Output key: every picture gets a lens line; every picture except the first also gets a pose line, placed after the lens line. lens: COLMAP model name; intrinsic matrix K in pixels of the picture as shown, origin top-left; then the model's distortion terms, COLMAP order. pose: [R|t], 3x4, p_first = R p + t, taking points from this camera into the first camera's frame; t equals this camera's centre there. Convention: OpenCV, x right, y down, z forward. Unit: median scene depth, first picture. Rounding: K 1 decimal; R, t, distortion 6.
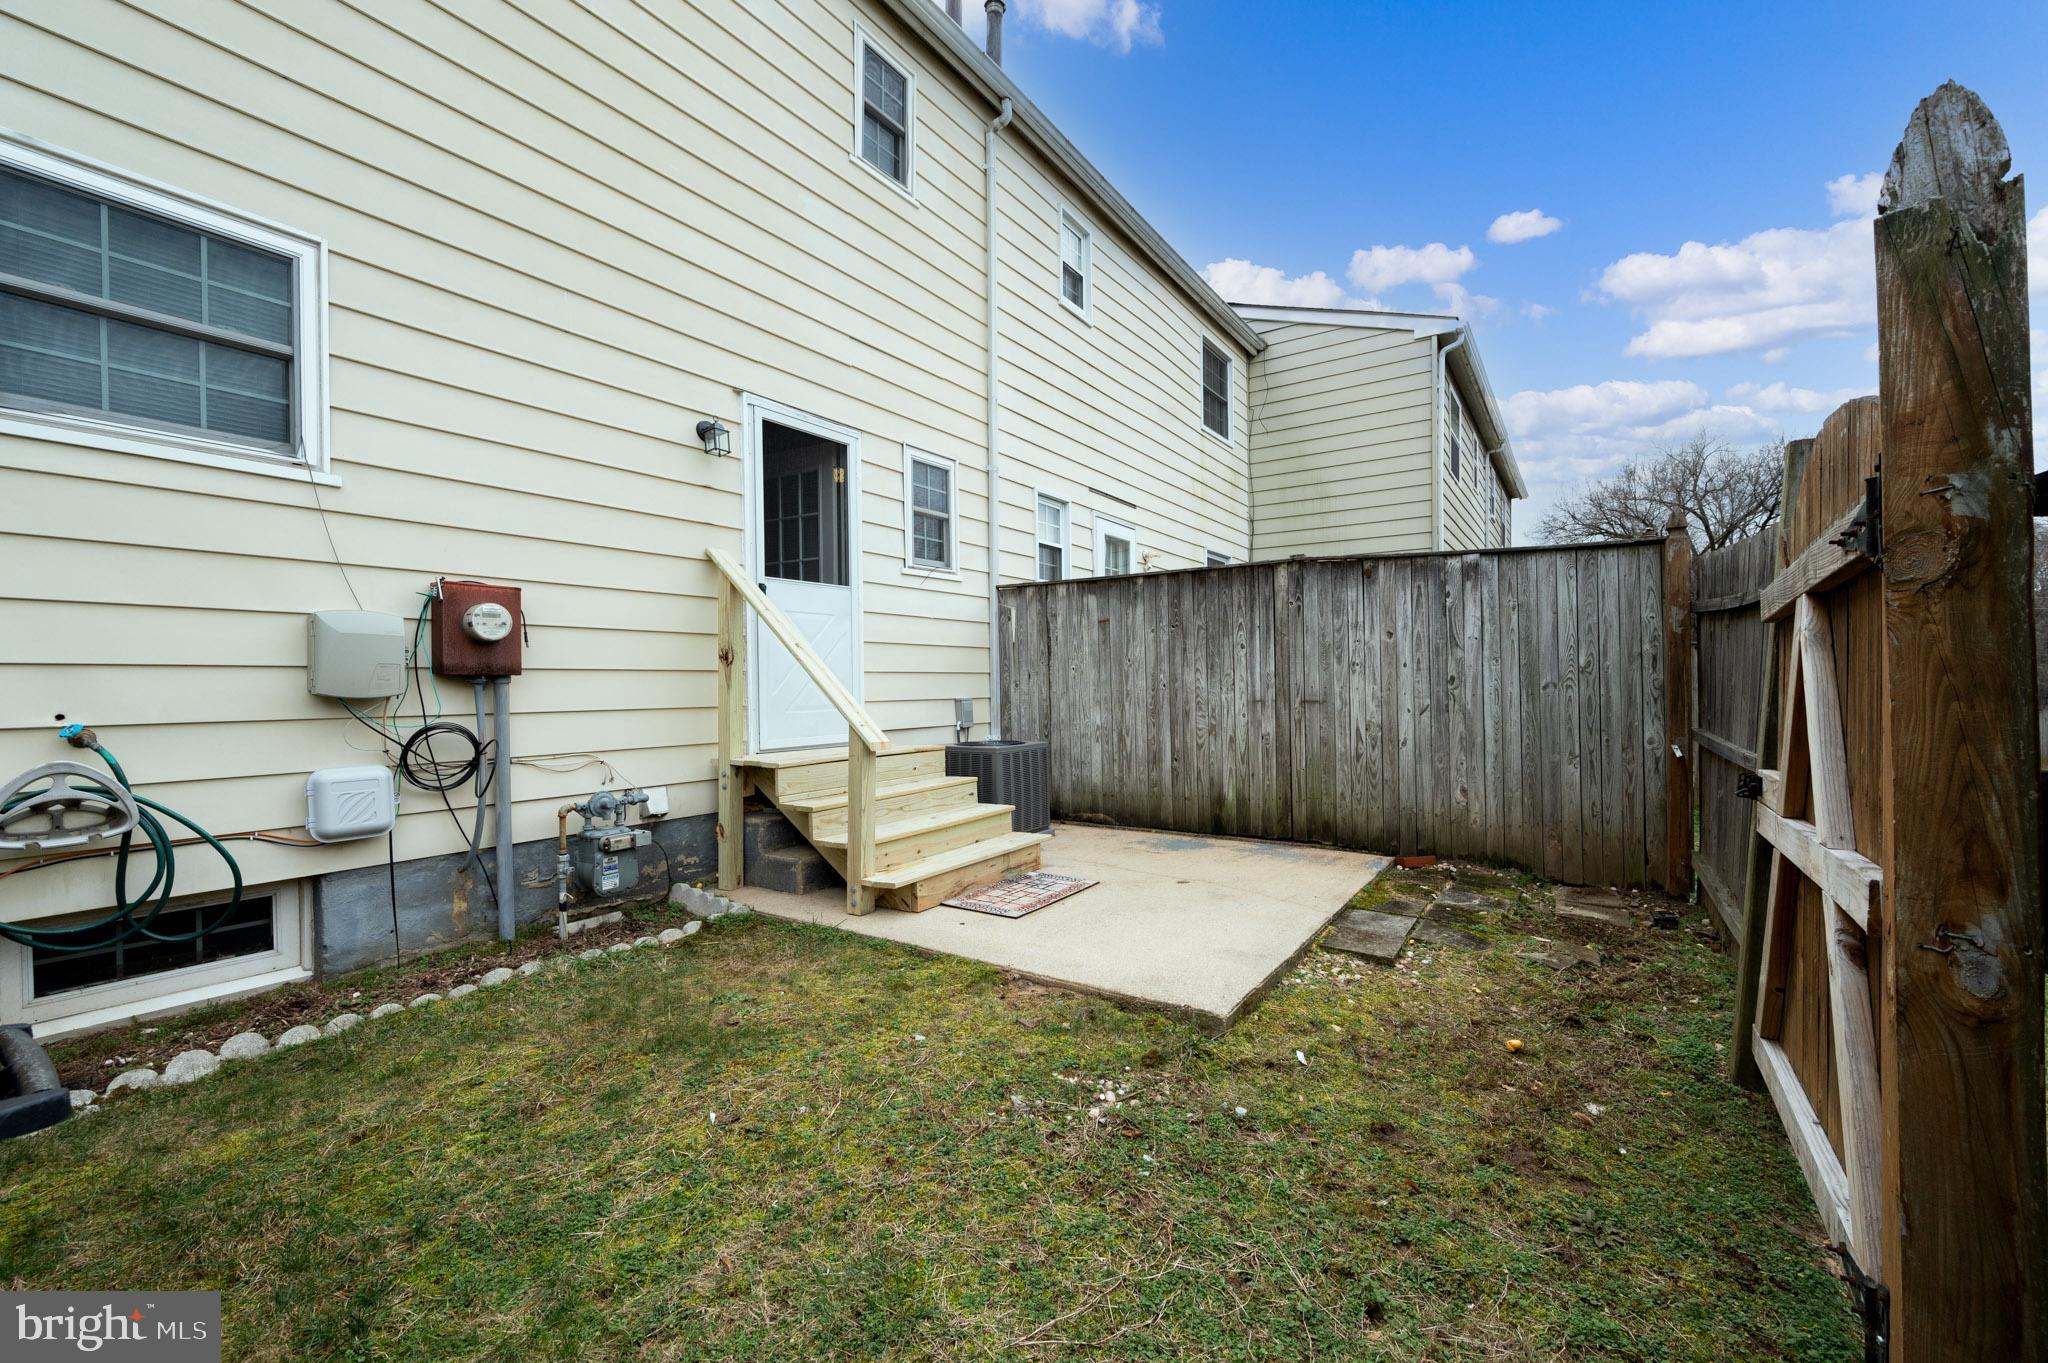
lens RADIAL K [[778.3, 0, 1021.6], [0, 778.3, 690.0], [0, 0, 1]] dist [0.000674, -0.000115]
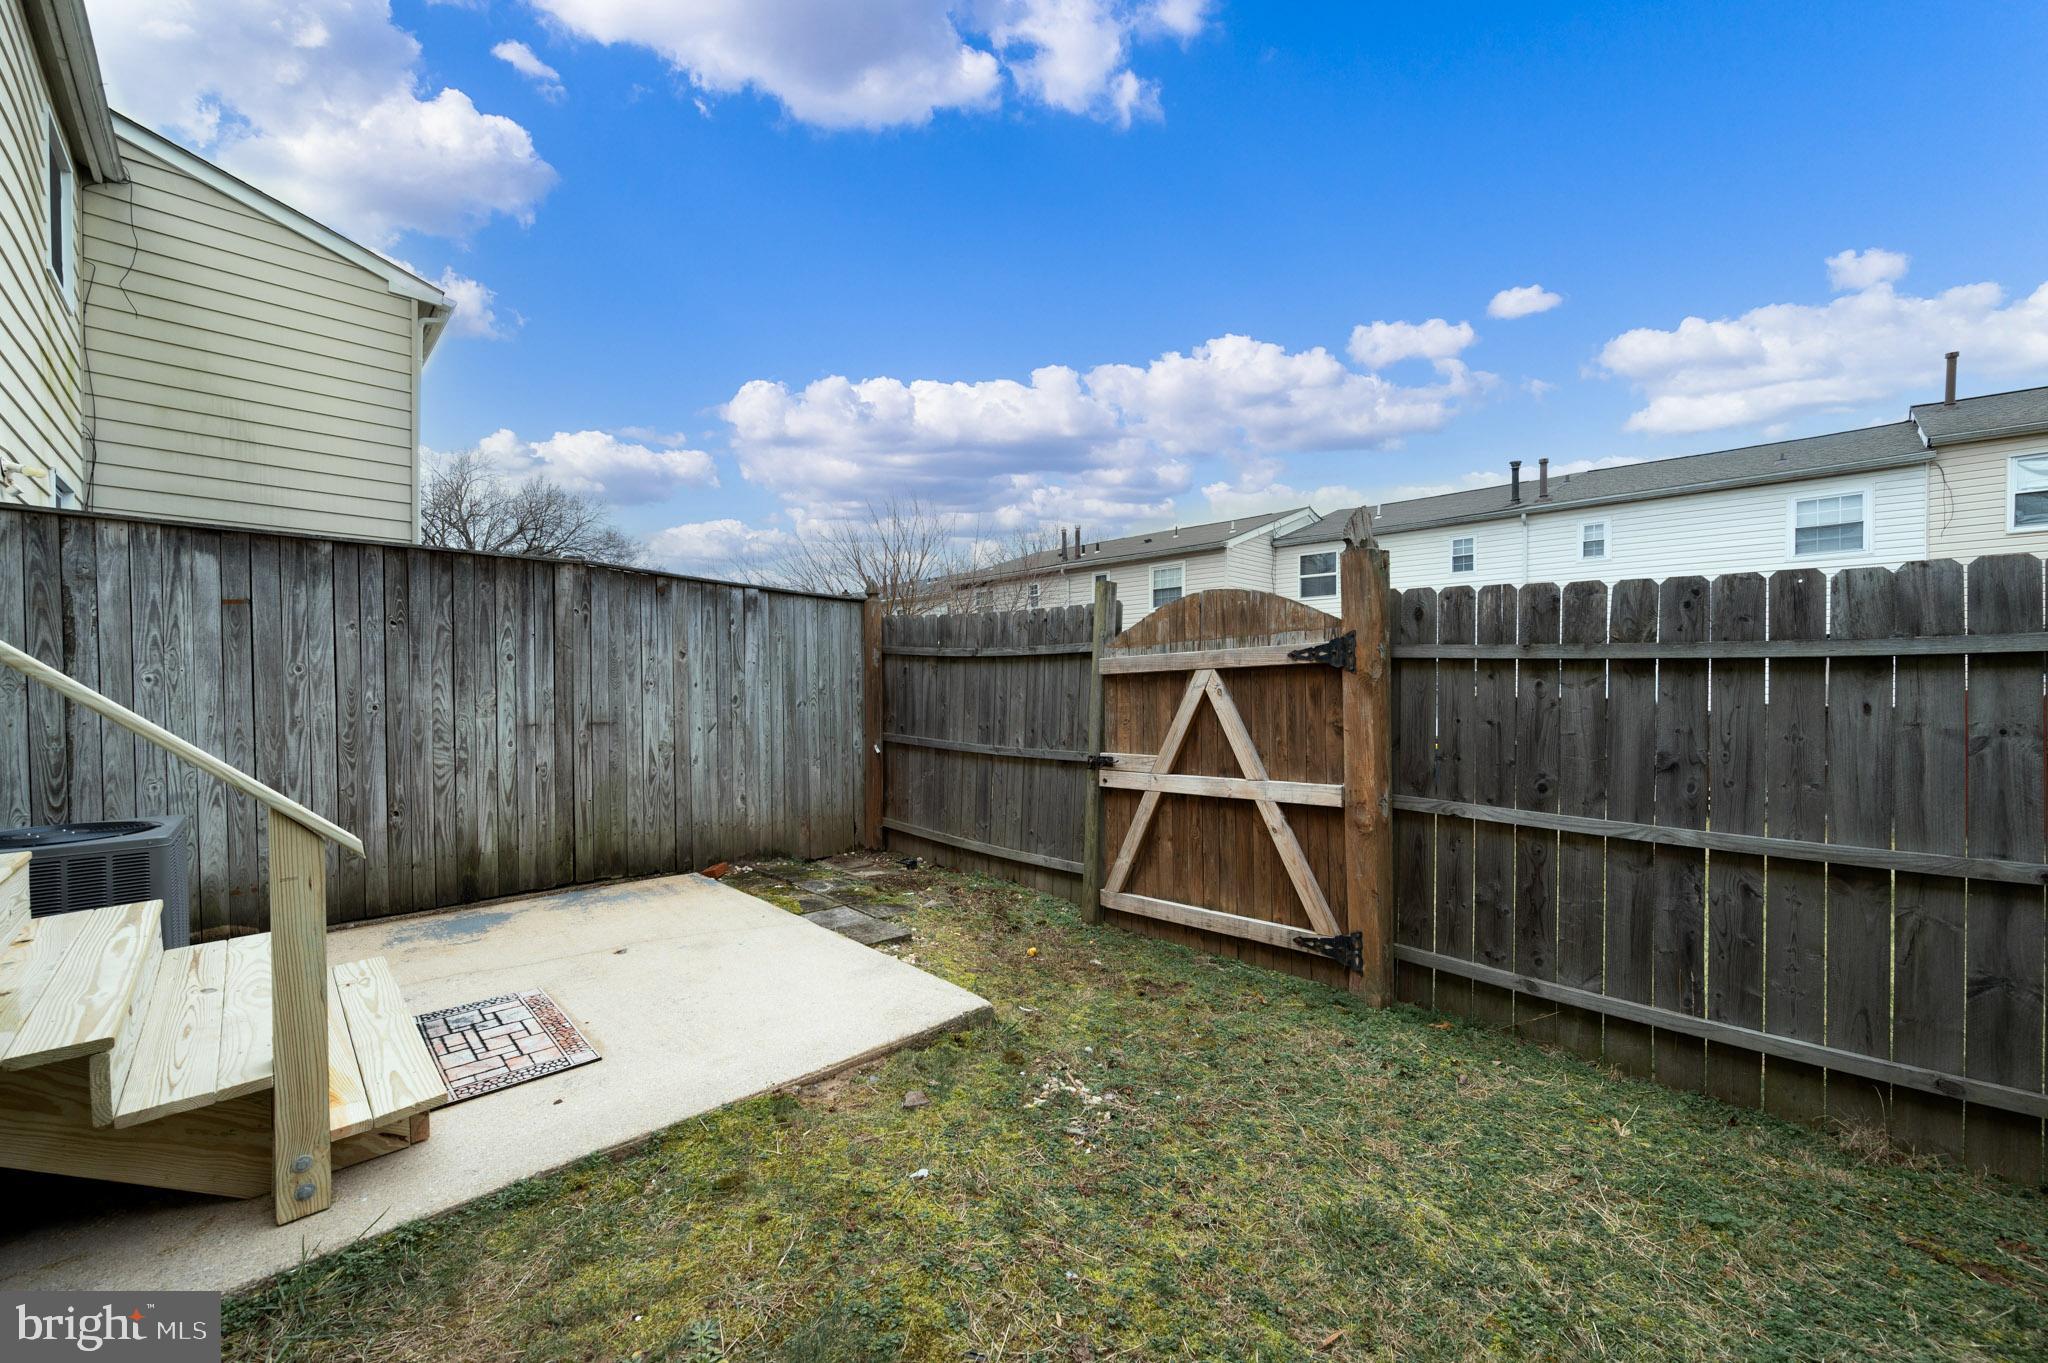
lens RADIAL K [[778.3, 0, 1021.6], [0, 778.3, 690.0], [0, 0, 1]] dist [0.000674, -0.000115]
pose [[0.231485, 0.004481, 0.972828, -0.440192], [0.004489, 0.999974, -0.005674, -0.018753], [-0.972828, 0.005681, 0.231459, 0.359865]]
